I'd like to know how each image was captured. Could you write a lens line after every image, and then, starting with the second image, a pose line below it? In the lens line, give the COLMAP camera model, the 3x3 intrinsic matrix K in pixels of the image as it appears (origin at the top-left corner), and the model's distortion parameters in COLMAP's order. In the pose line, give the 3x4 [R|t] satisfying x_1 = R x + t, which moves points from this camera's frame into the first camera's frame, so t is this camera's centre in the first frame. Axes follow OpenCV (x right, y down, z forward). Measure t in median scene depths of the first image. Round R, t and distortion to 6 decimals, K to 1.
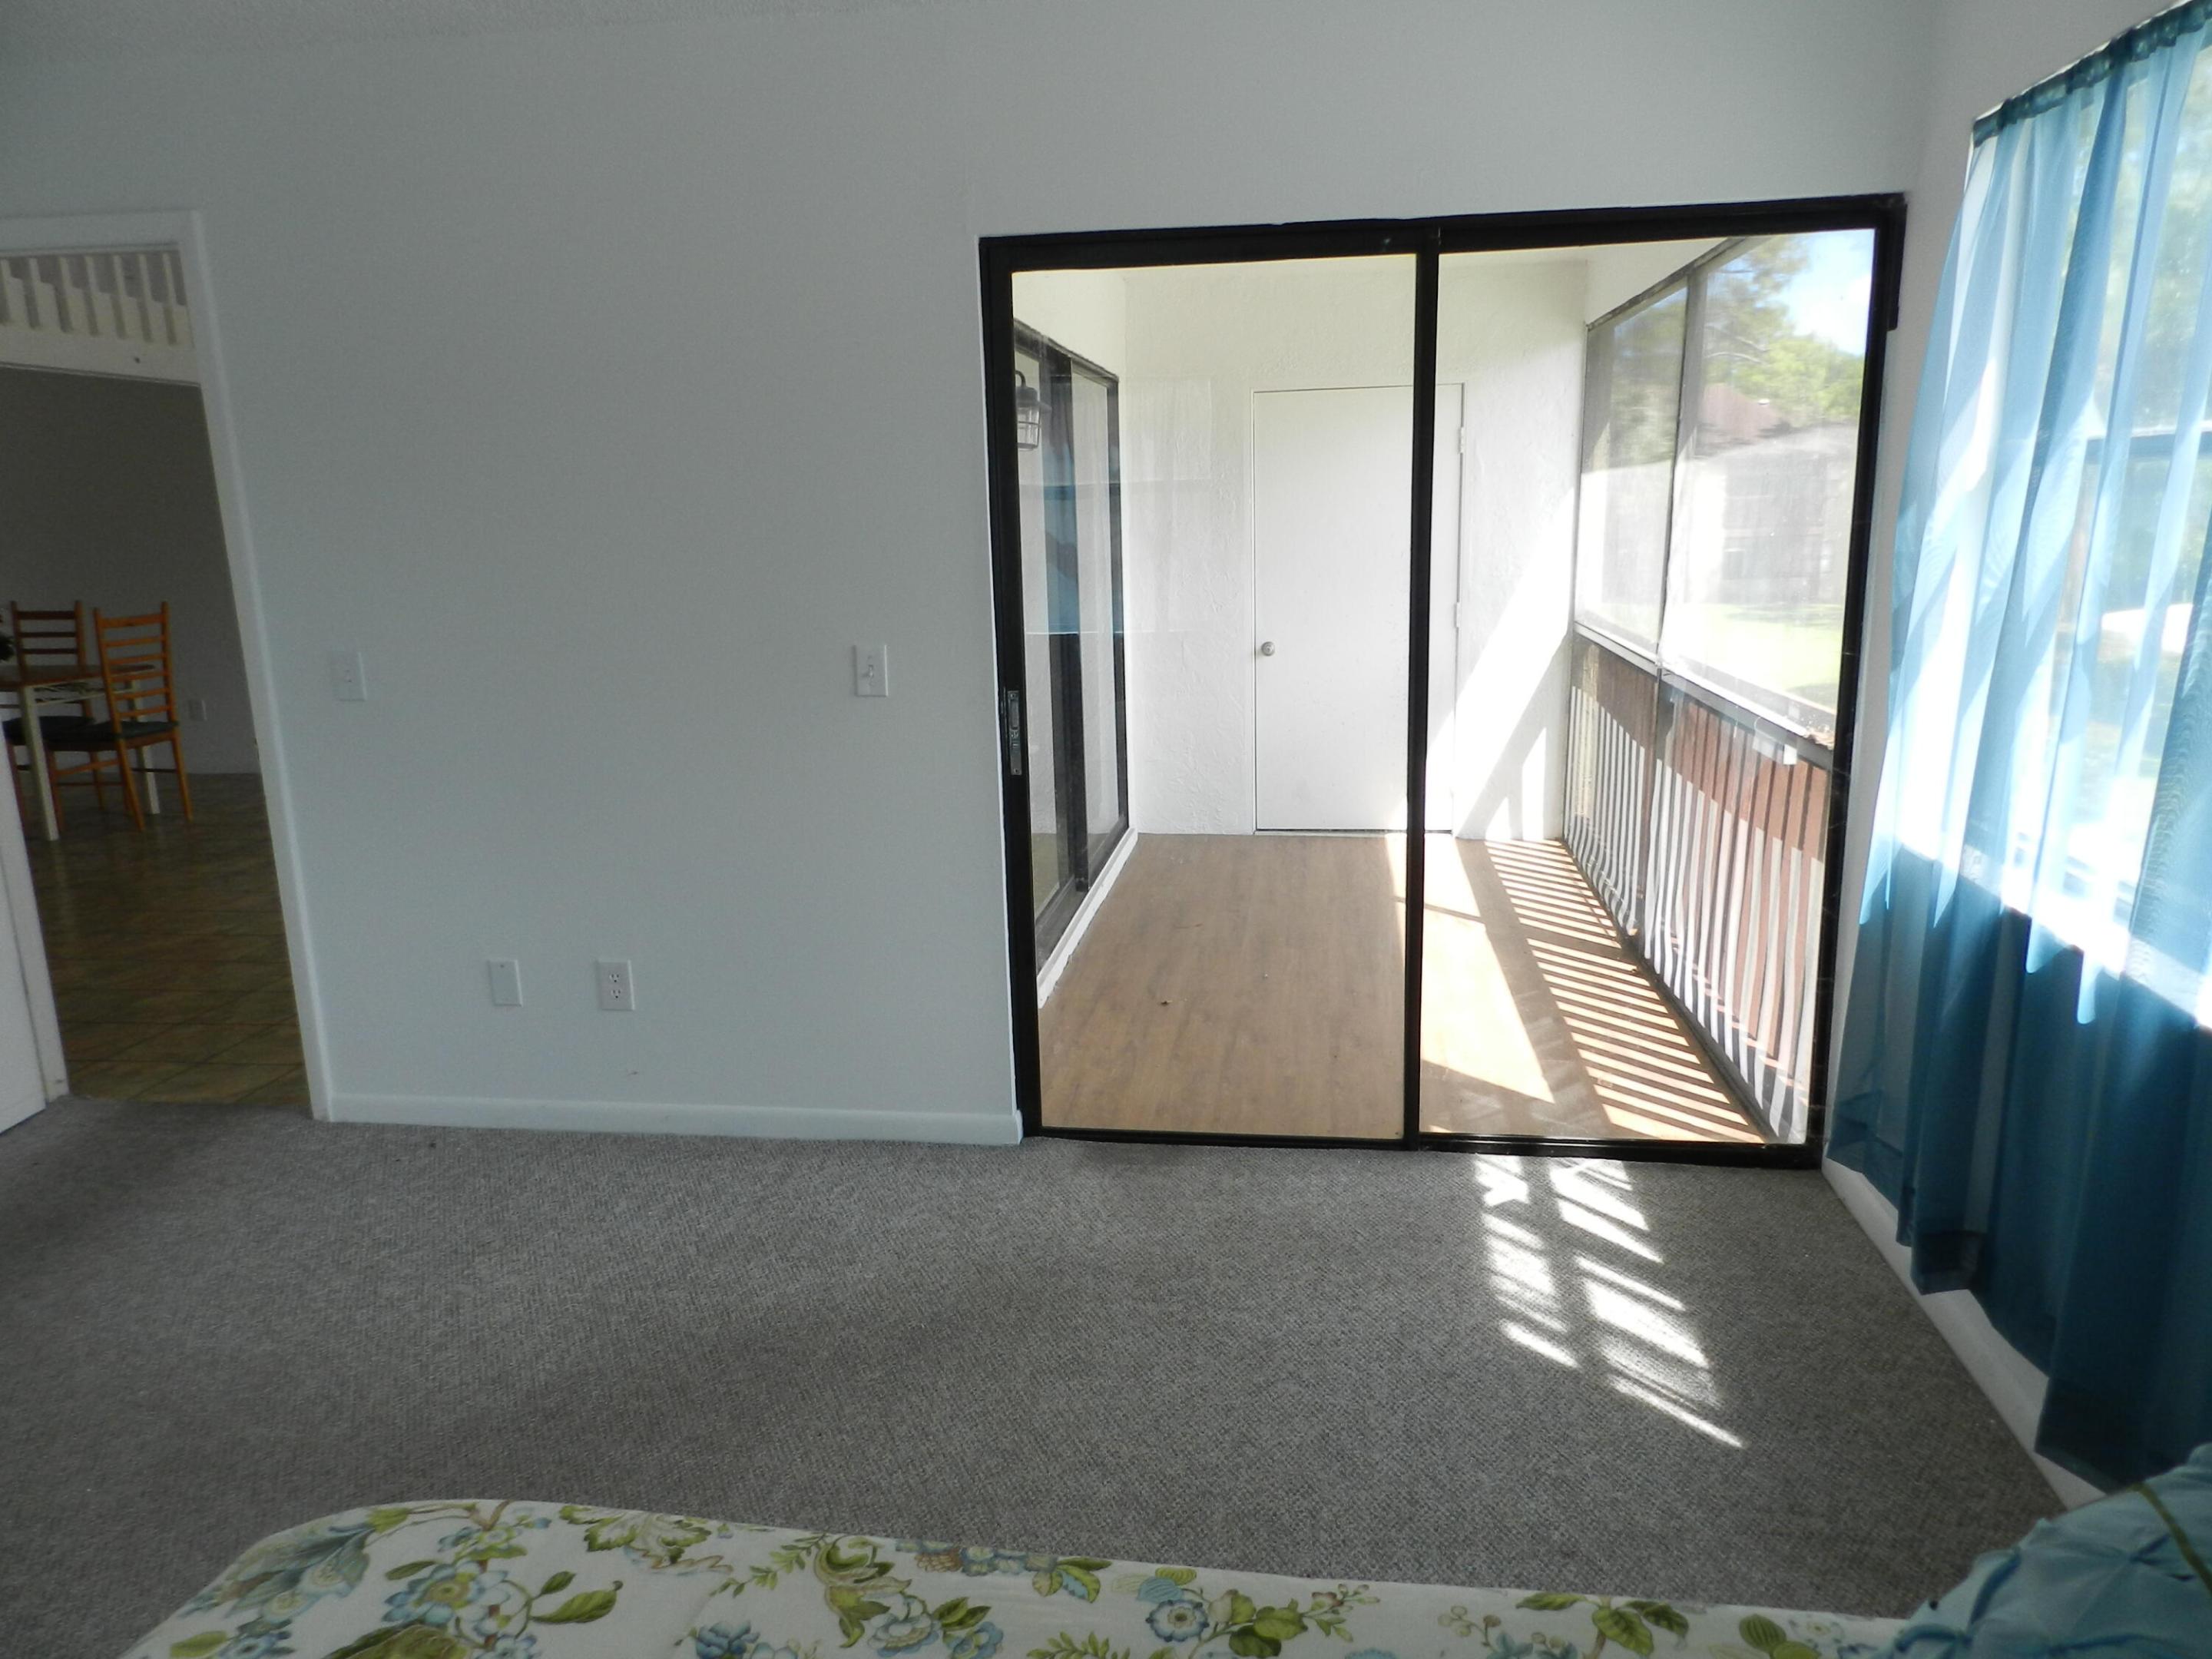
lens RADIAL K [[1527.9, 0, 1106.0], [0, 1527.9, 829.5], [0, 0, 1]] dist [0.025454, 0.000475]
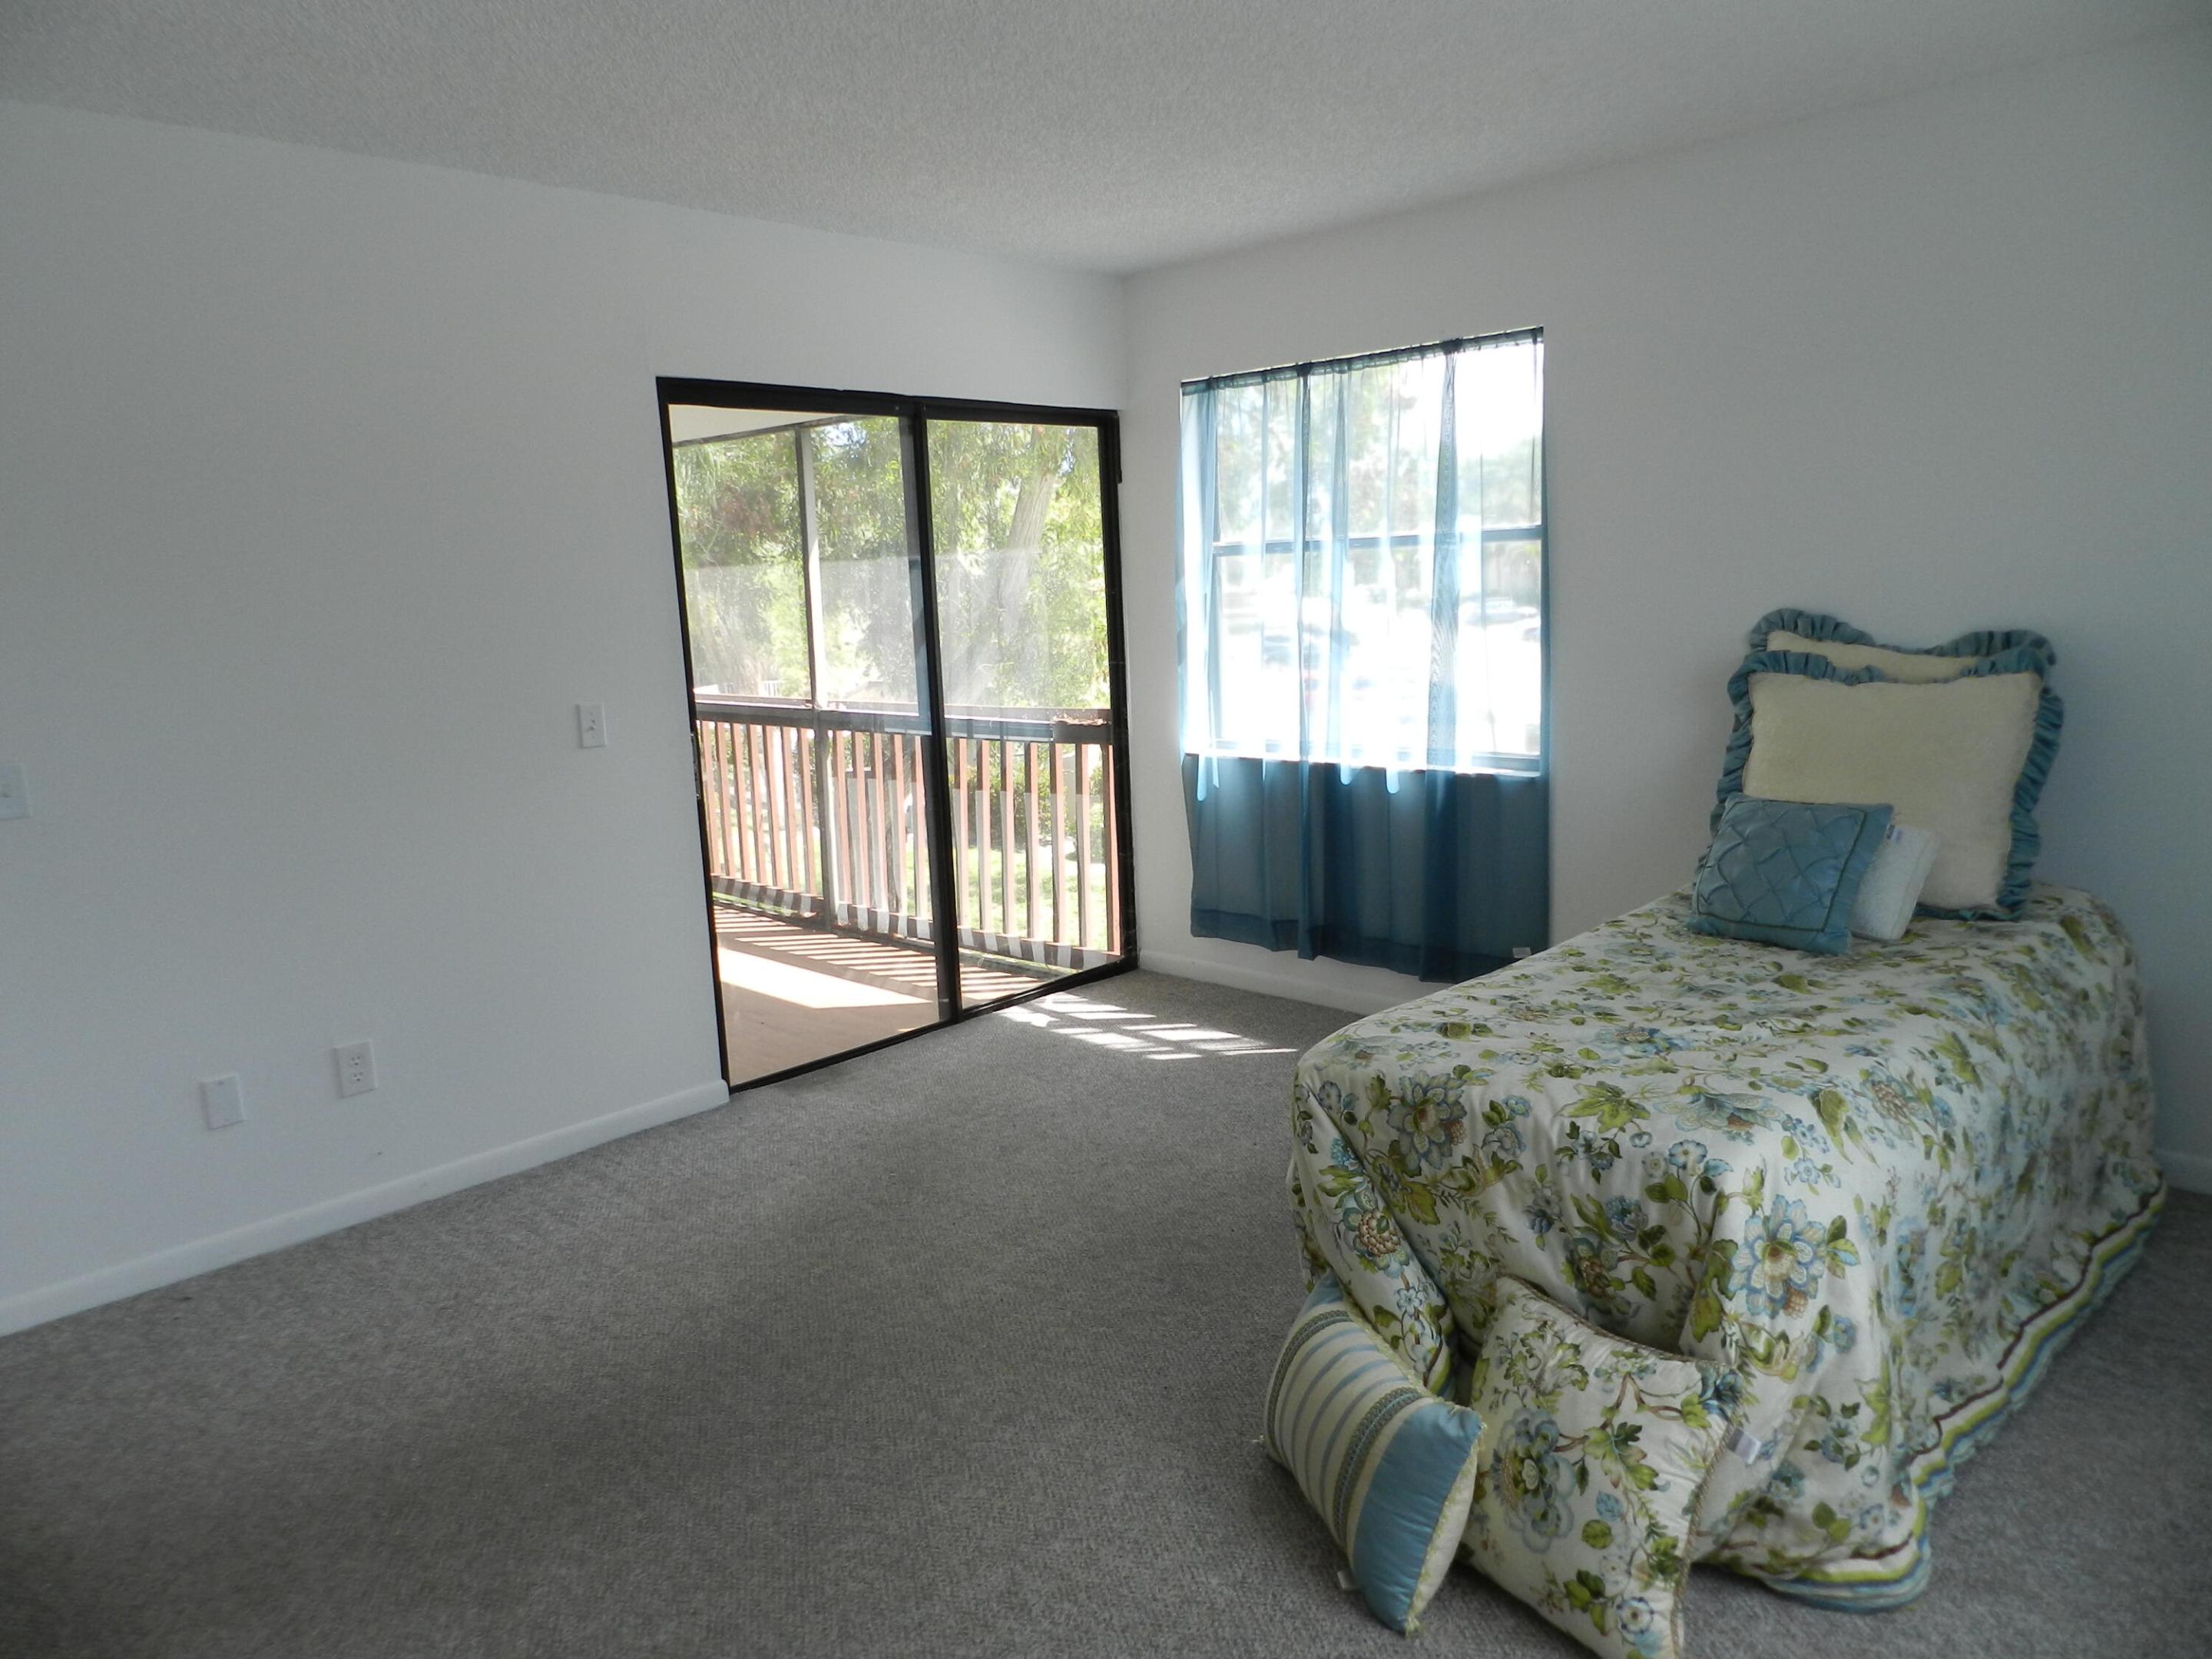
lens RADIAL K [[1527.9, 0, 1106.0], [0, 1527.9, 829.5], [0, 0, 1]] dist [0.025454, 0.000475]
pose [[0.586923, -0.136383, 0.798073, -0.871003], [0.196082, 0.980310, 0.023322, 0.023940], [-0.785540, 0.142800, 0.602109, -0.003877]]
